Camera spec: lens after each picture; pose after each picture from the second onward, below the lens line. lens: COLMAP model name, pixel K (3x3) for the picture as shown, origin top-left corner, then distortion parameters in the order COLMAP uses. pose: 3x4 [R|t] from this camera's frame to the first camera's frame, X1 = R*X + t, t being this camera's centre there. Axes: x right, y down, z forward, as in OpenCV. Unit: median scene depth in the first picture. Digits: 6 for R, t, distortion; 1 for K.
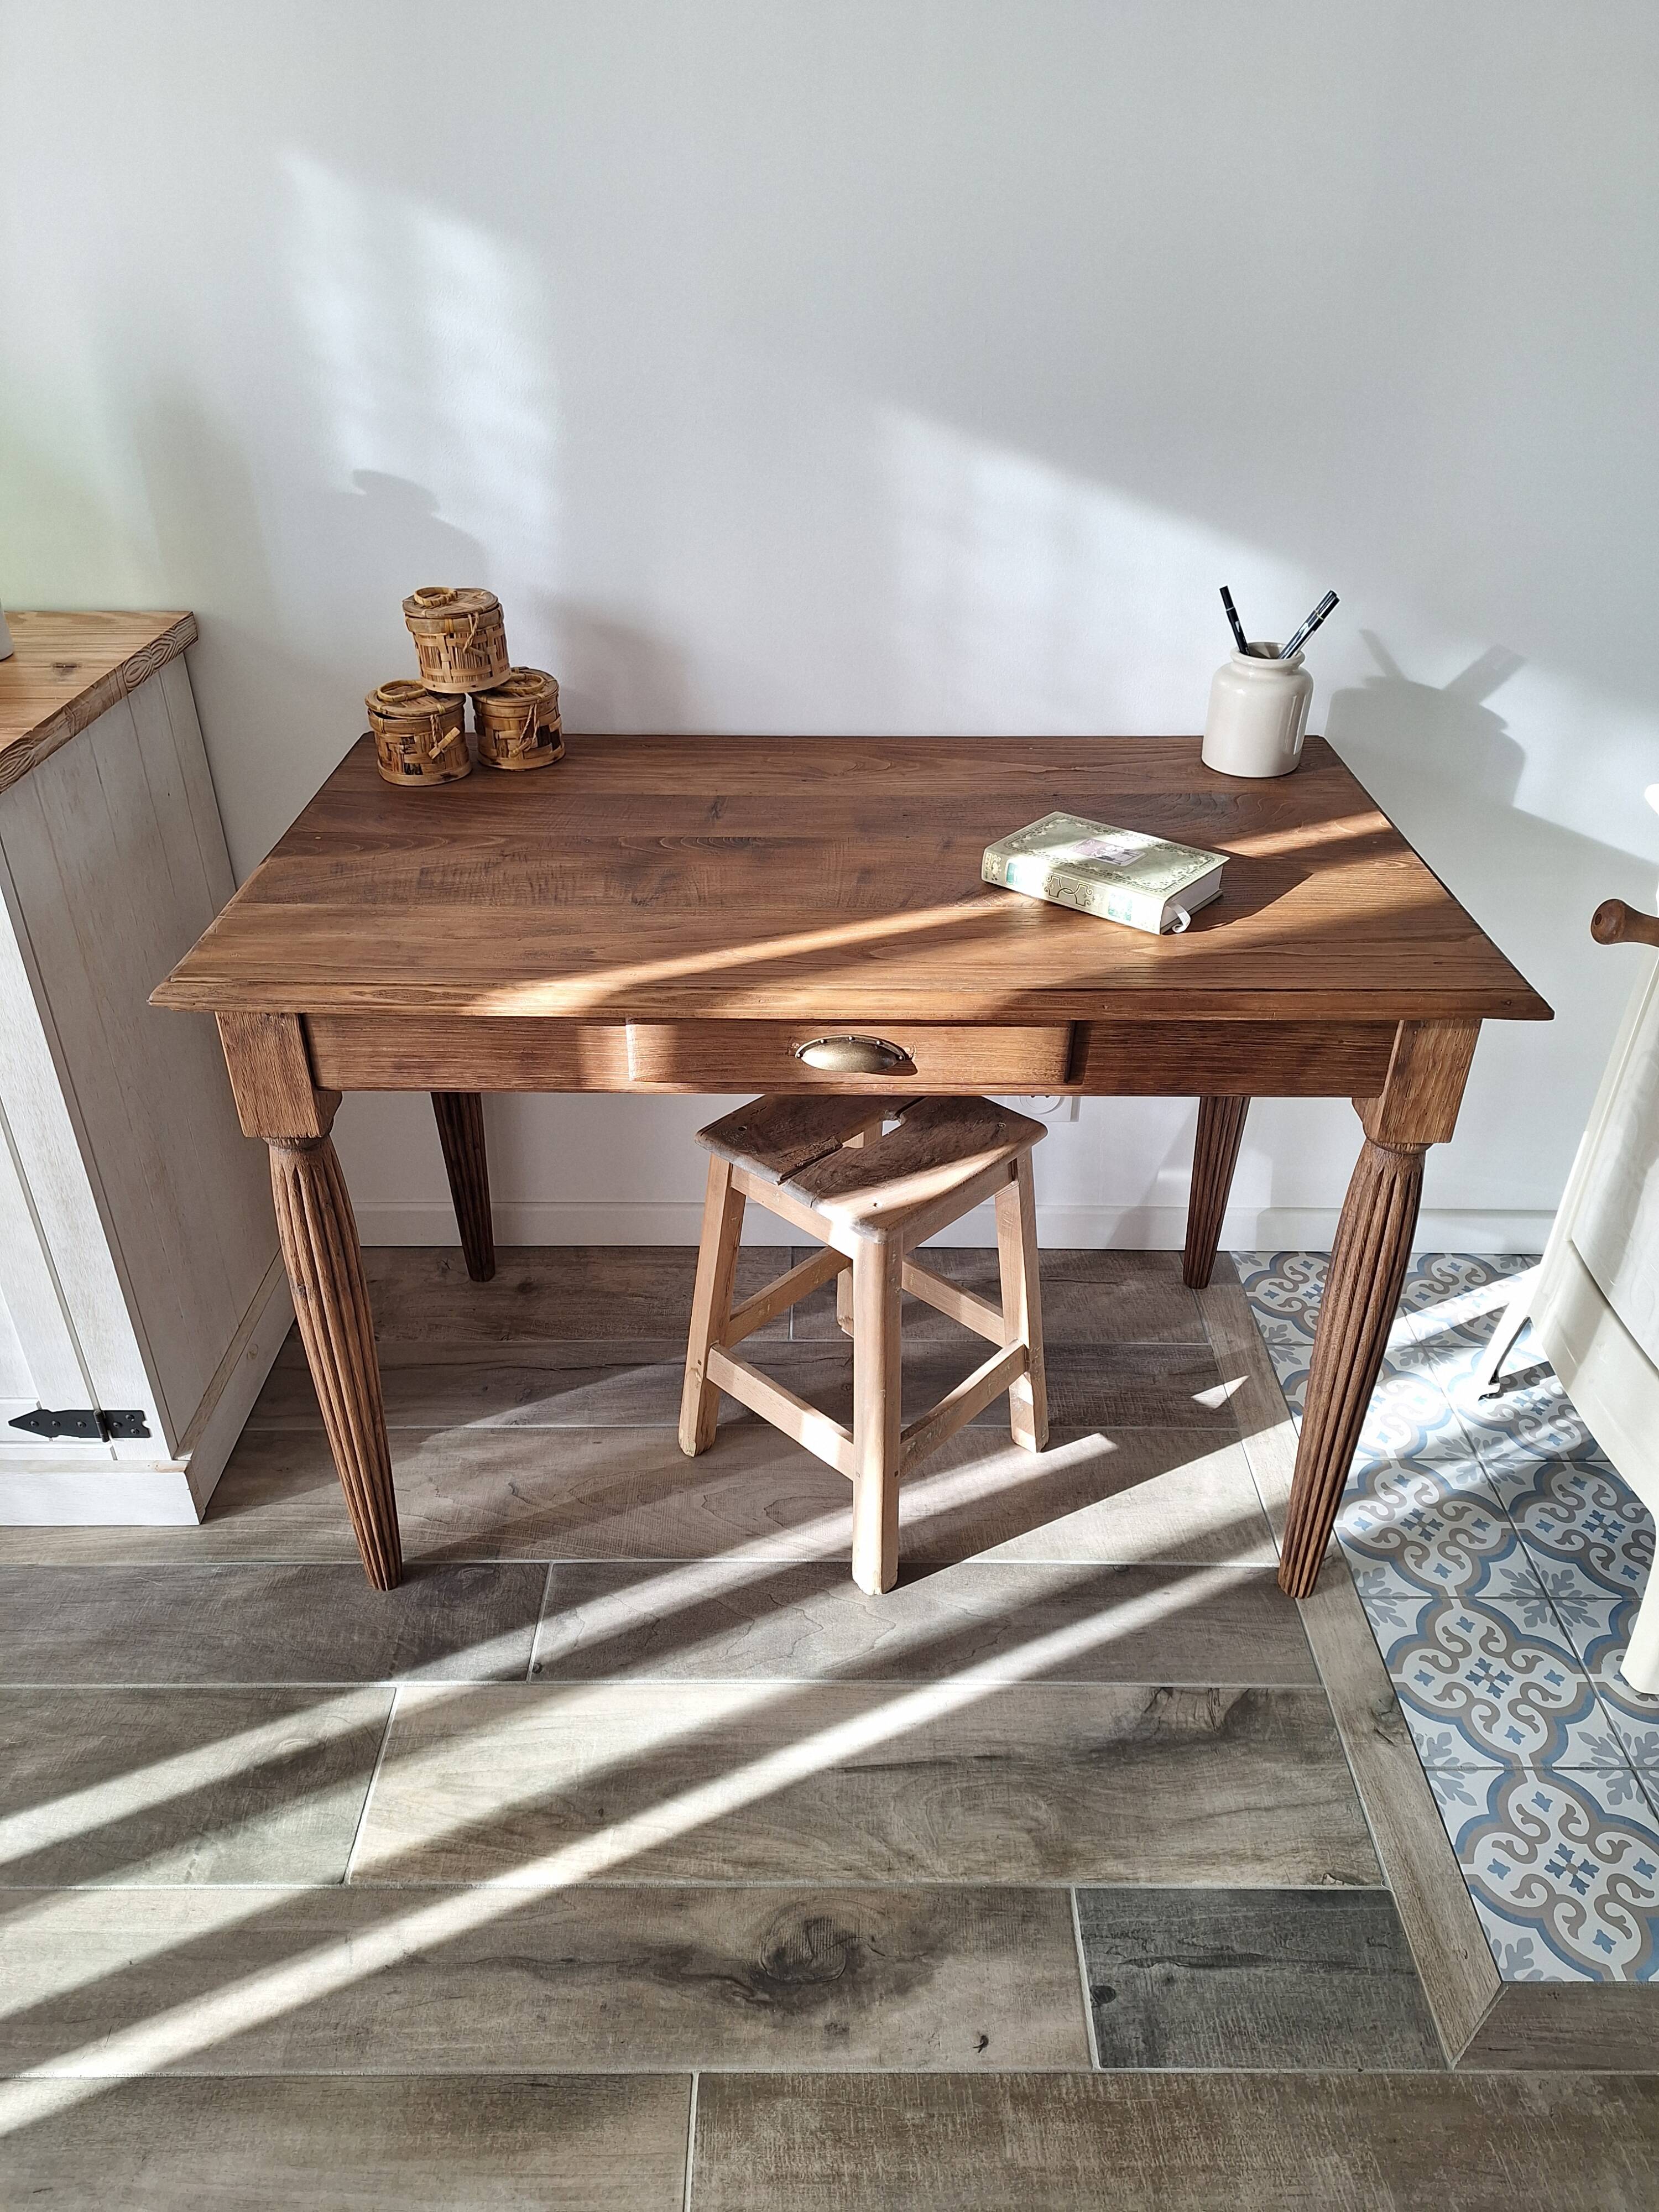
lens RADIAL K [[1576.1, 0, 840.6], [0, 1576.1, 1101.5], [0, 0, 1]] dist [0.046443, -0.046934]
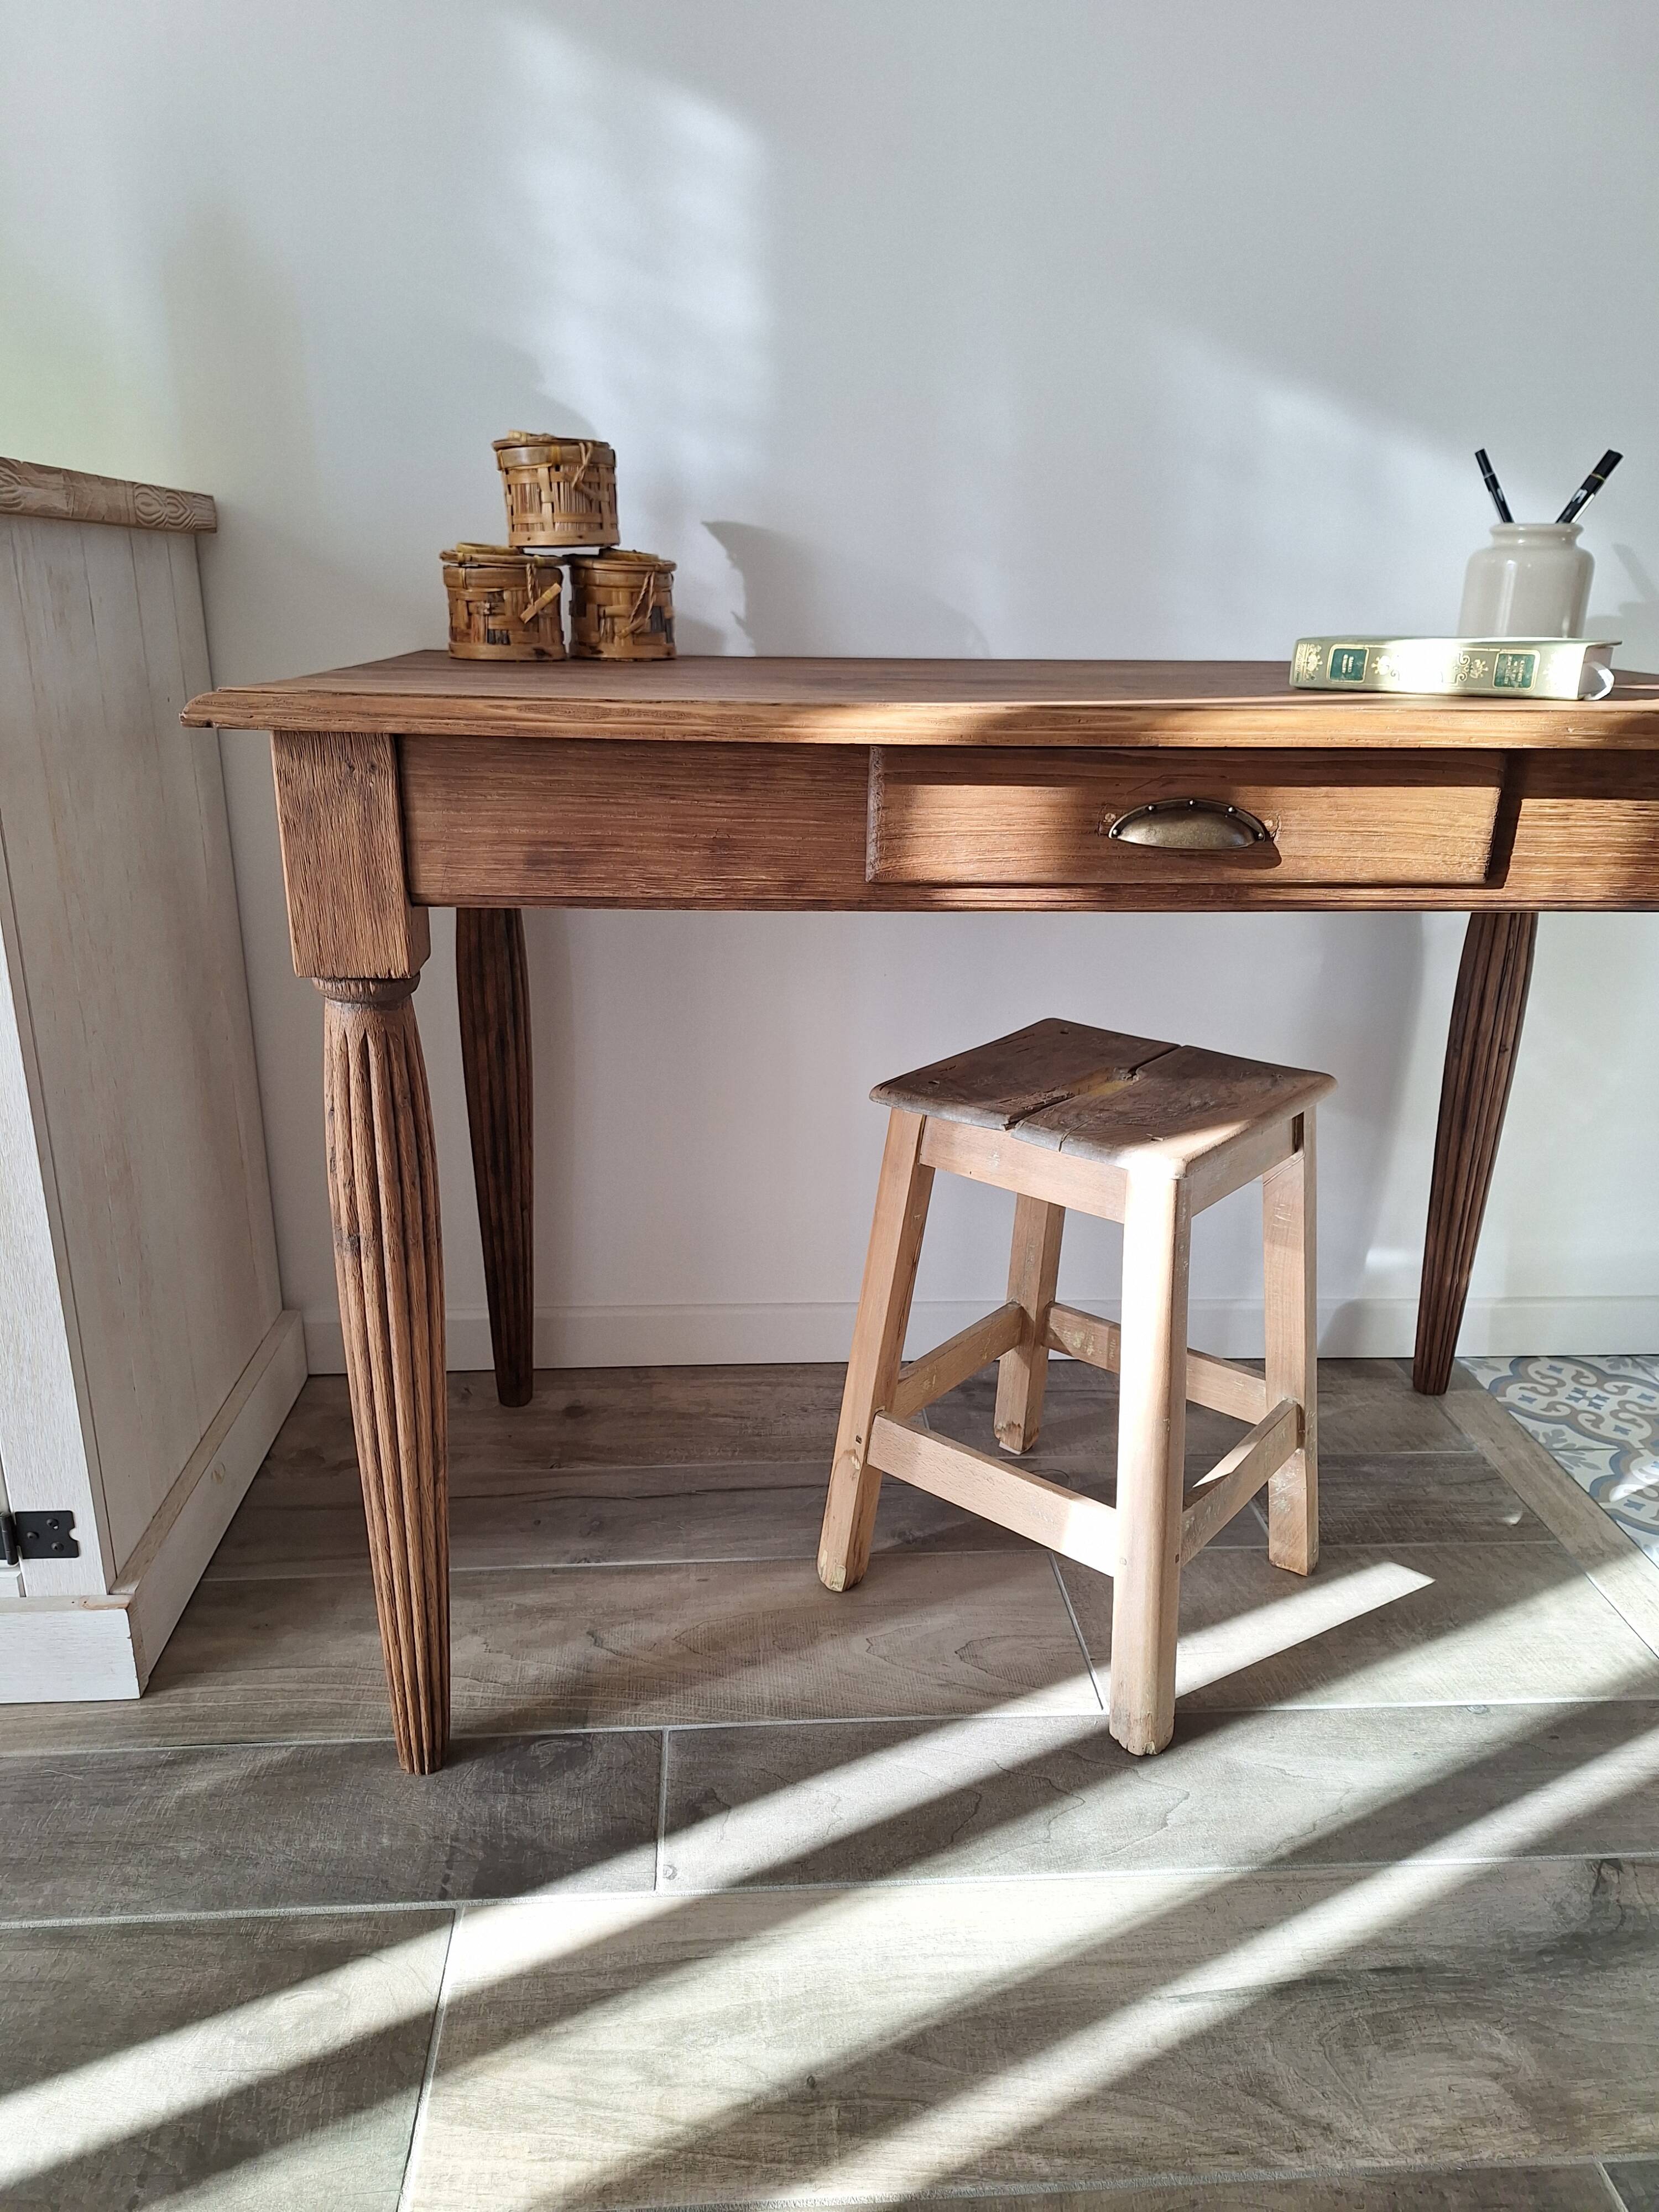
lens RADIAL K [[1576.1, 0, 832.3], [0, 1576.1, 1123.3], [0, 0, 1]] dist [0.046443, -0.046934]
pose [[0.997684, -0.013542, 0.066654, -0.171791], [0.027894, 0.975239, -0.219388, 0.211584], [-0.062033, 0.220740, 0.973358, 0.303240]]
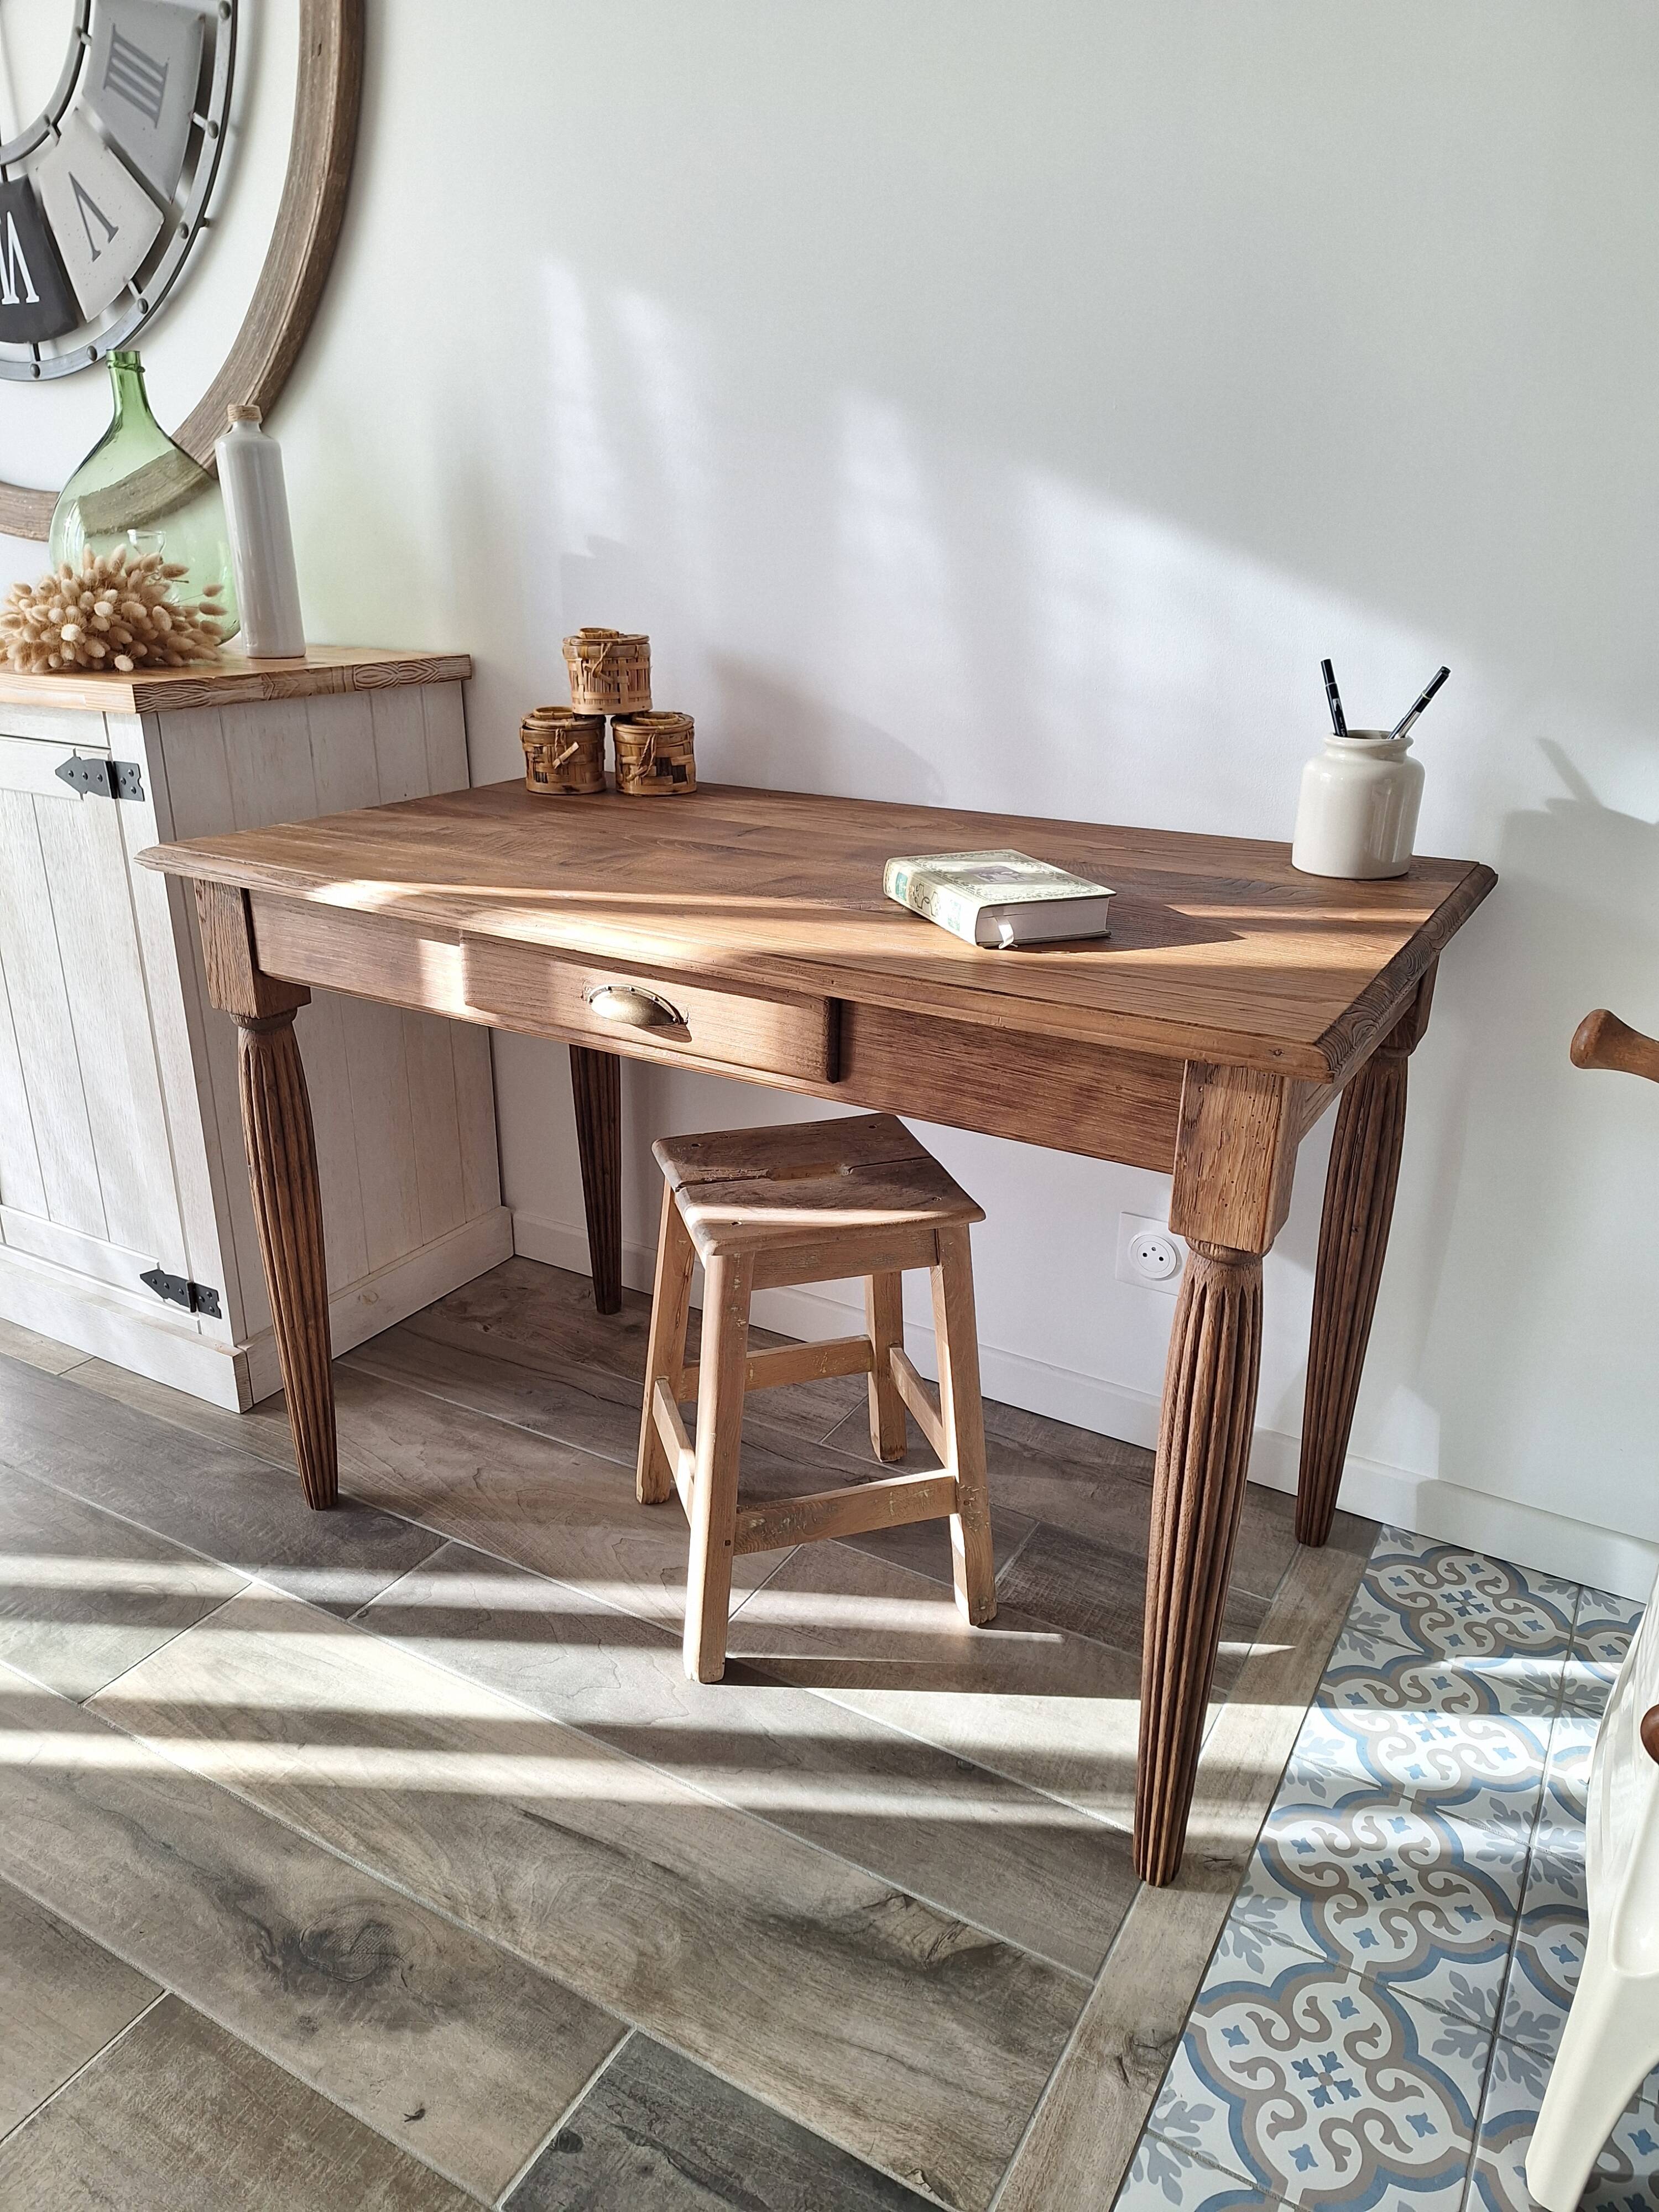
lens RADIAL K [[1576.1, 0, 809.2], [0, 1576.1, 1104.1], [0, 0, 1]] dist [0.046443, -0.046934]
pose [[0.856935, 0.181802, -0.482298, 0.499010], [-0.270864, 0.954945, -0.121298, 0.099137], [0.438515, 0.234581, 0.867569, 0.185242]]
